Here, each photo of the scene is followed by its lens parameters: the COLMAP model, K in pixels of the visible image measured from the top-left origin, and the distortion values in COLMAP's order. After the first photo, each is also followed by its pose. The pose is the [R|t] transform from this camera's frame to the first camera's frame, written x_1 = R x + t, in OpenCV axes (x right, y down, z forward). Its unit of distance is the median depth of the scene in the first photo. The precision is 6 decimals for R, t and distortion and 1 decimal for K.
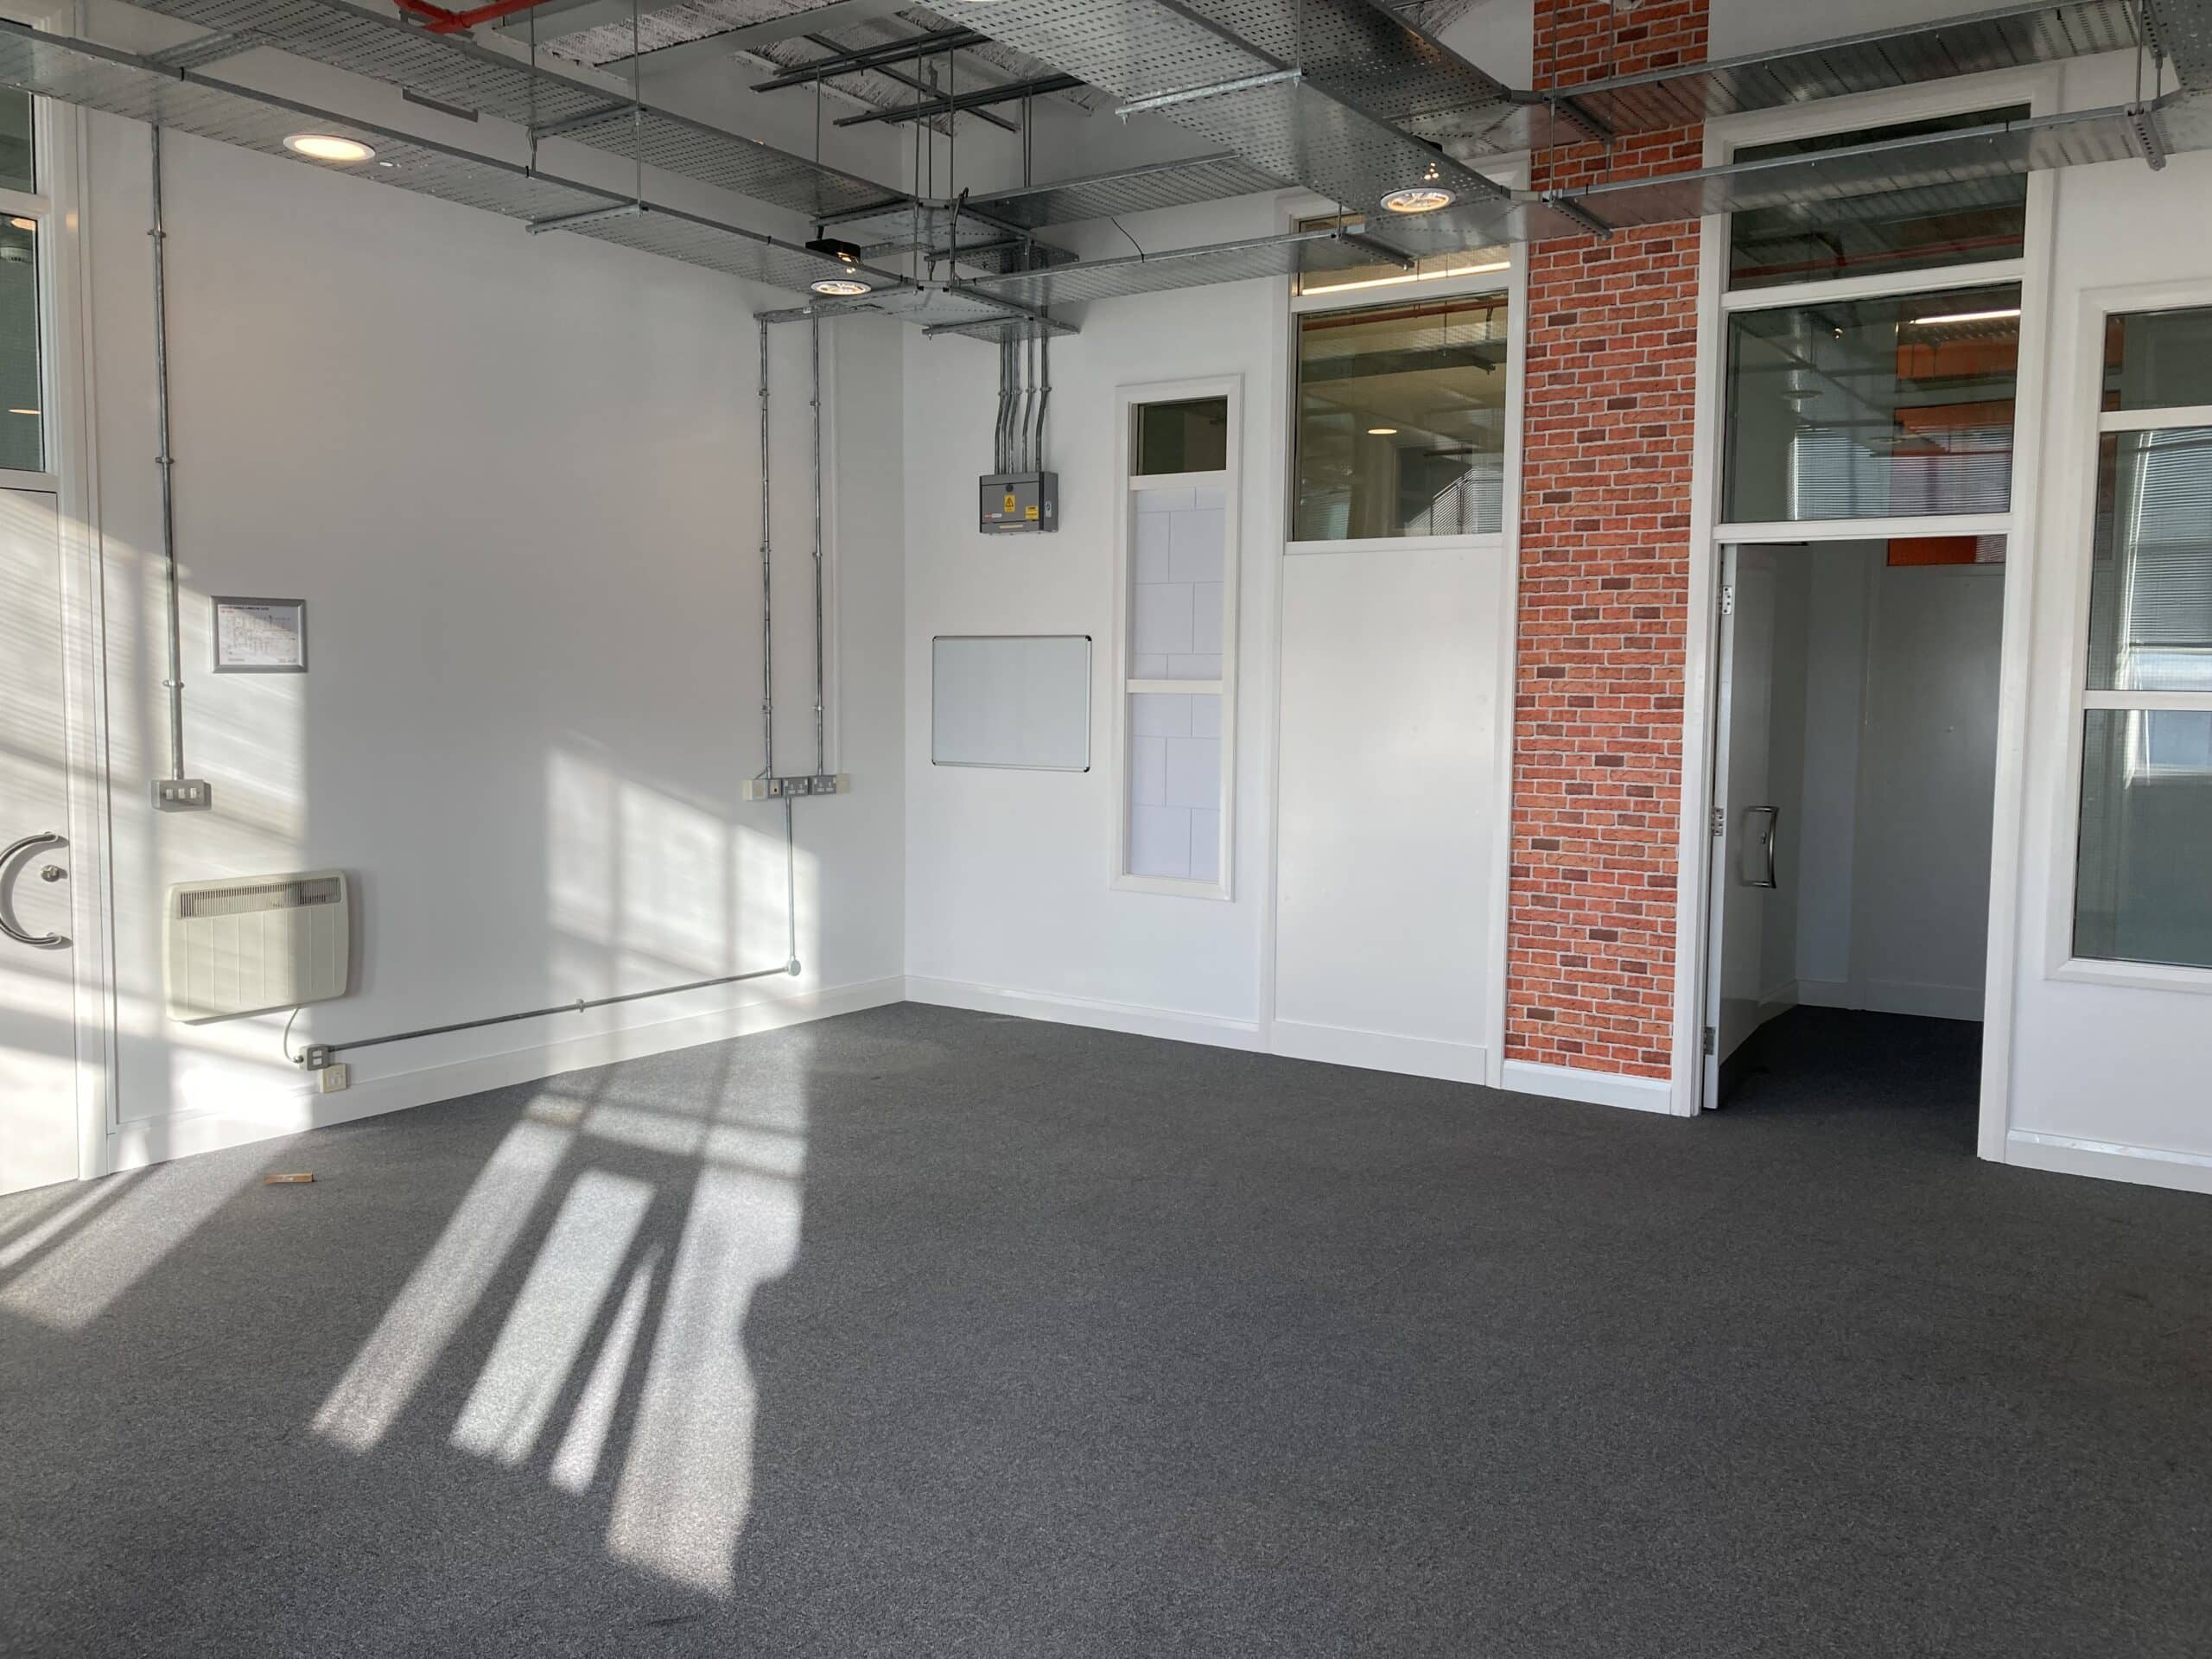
lens RADIAL K [[1807.5, 0, 1055.7], [0, 1807.5, 817.4], [0, 0, 1]] dist [0.039165, -0.043585]
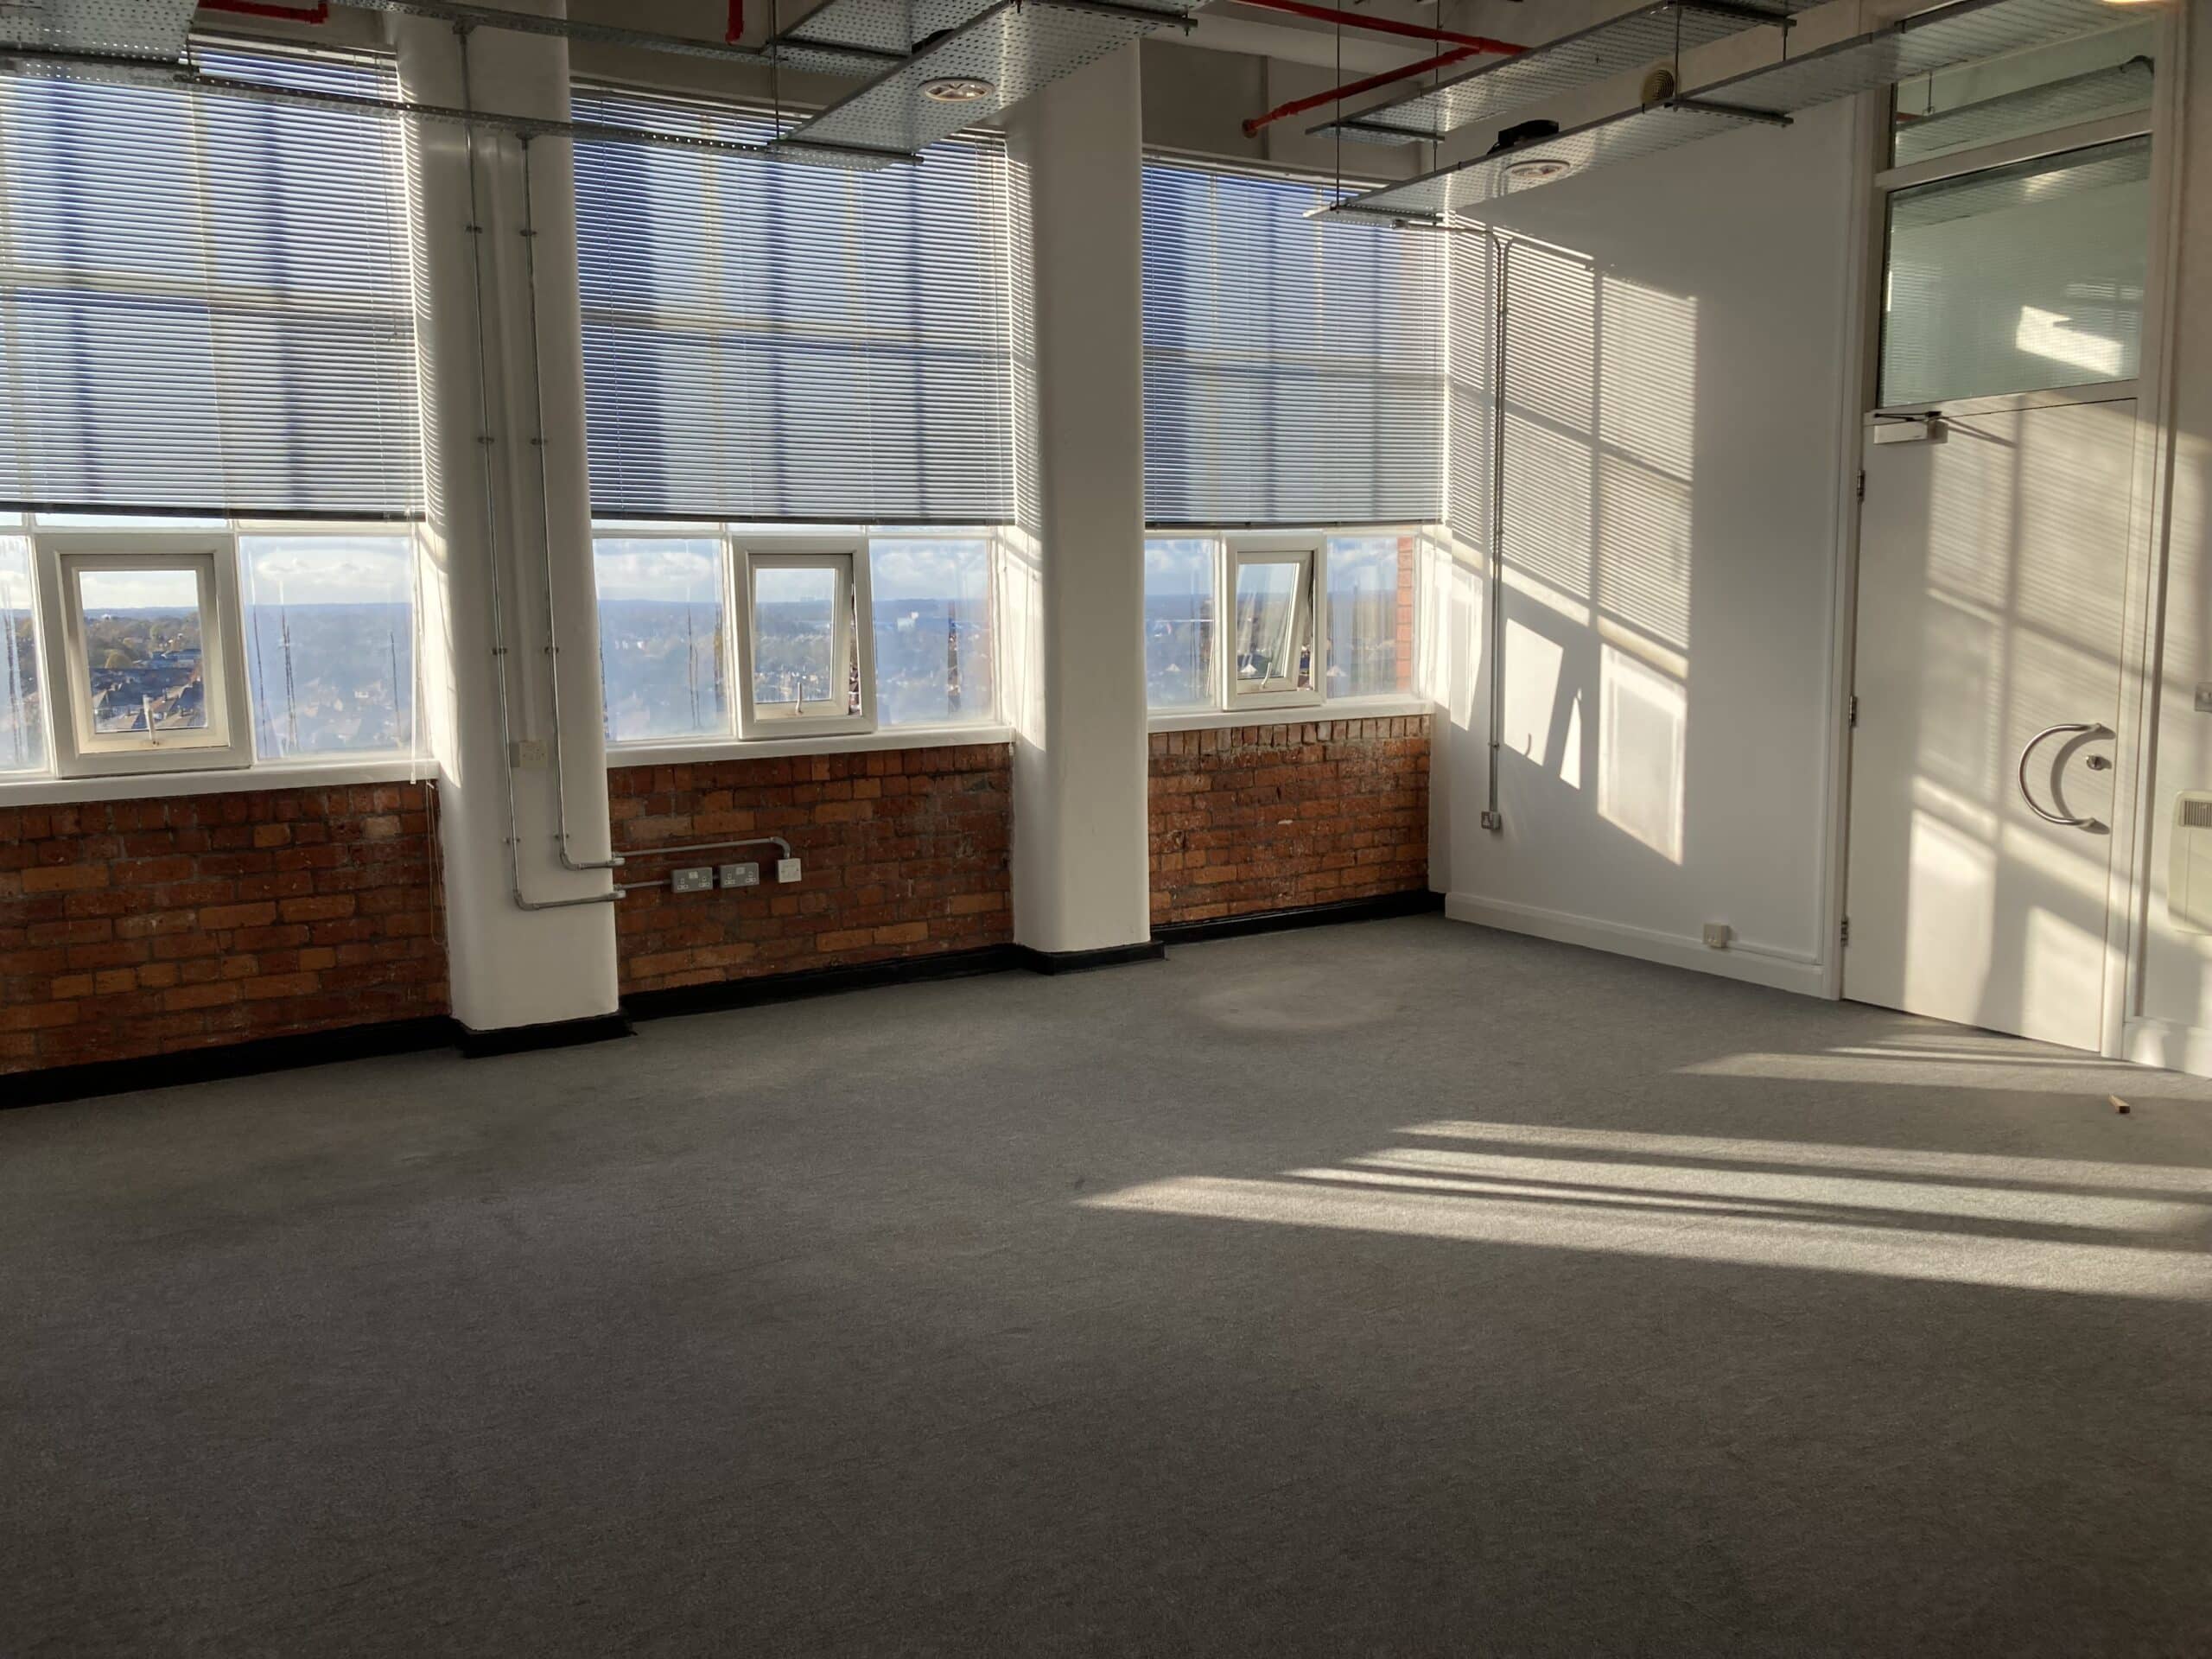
lens RADIAL K [[1807.5, 0, 1113.1], [0, 1807.5, 824.5], [0, 0, 1]] dist [0.039165, -0.043585]
pose [[-0.397969, 0.115933, -0.910044, 0.551723], [-0.058406, 0.986769, 0.151249, -0.051336], [0.915538, 0.113344, -0.385933, 0.747031]]
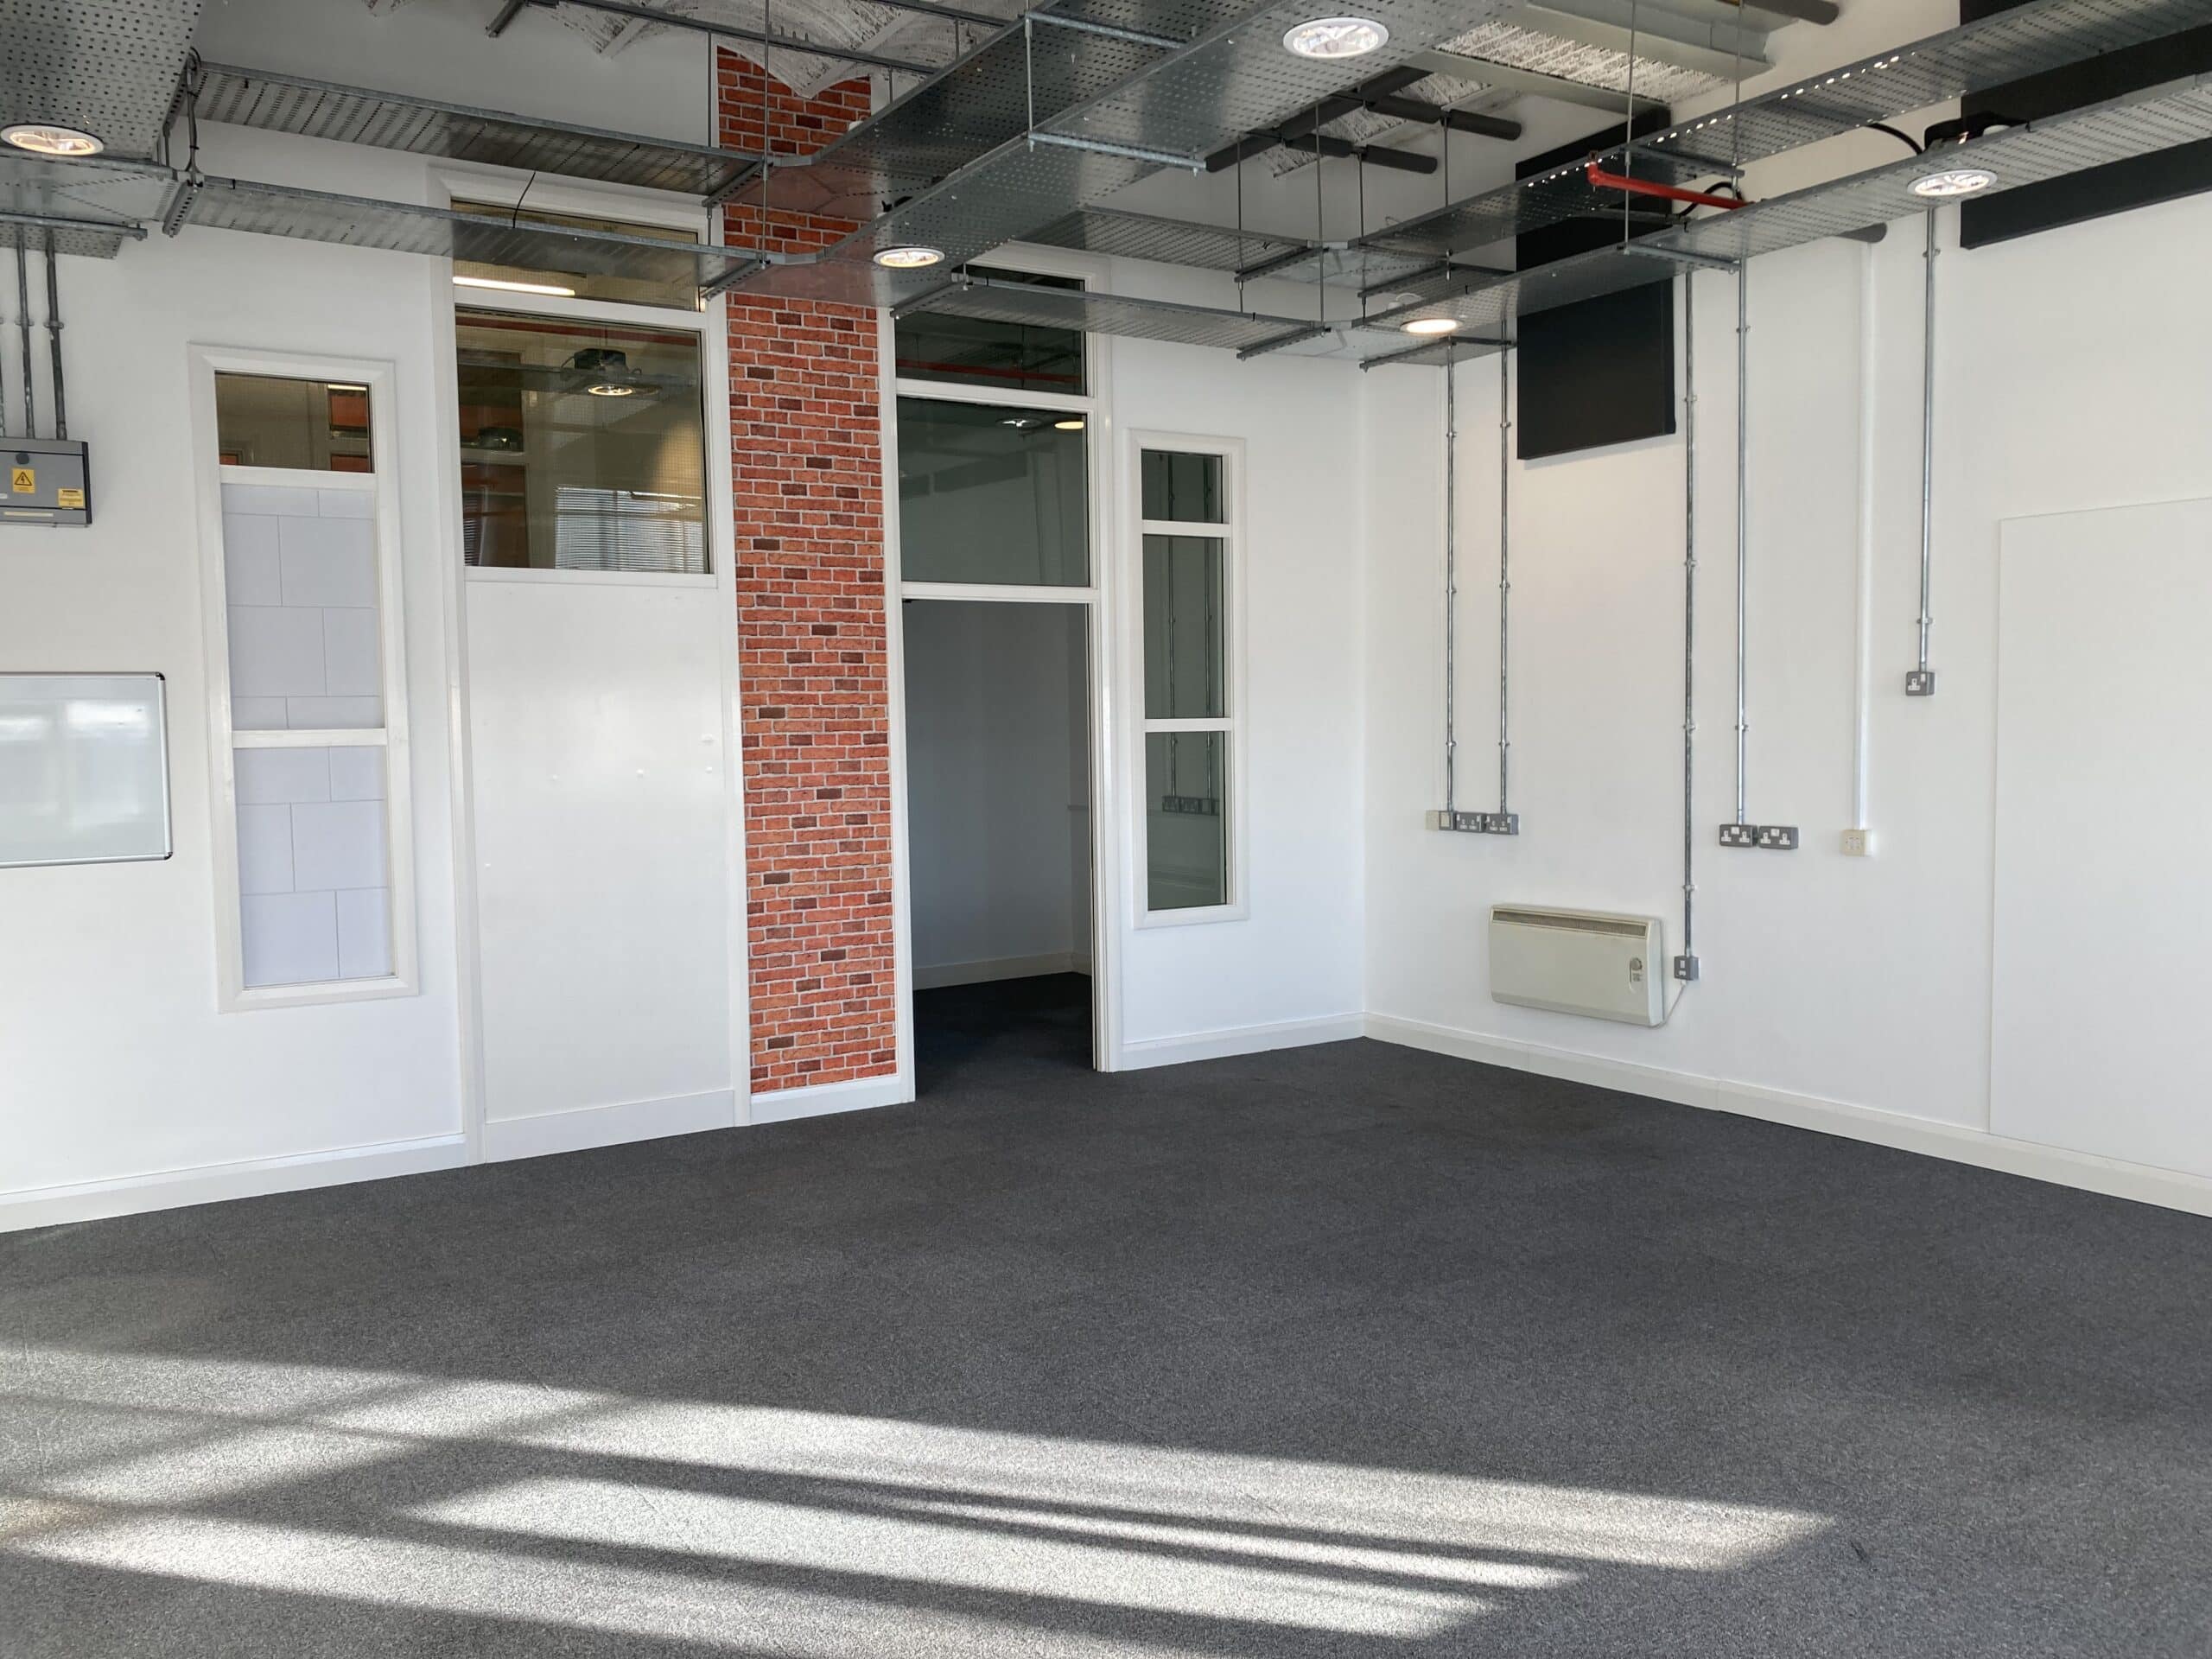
lens RADIAL K [[1807.5, 0, 1103.5], [0, 1807.5, 844.6], [0, 0, 1]] dist [0.039165, -0.043585]
pose [[0.379247, -0.082154, 0.921641, -0.645125], [0.091122, 0.994525, 0.051155, -0.042490], [-0.920798, 0.064581, 0.384657, 0.451519]]
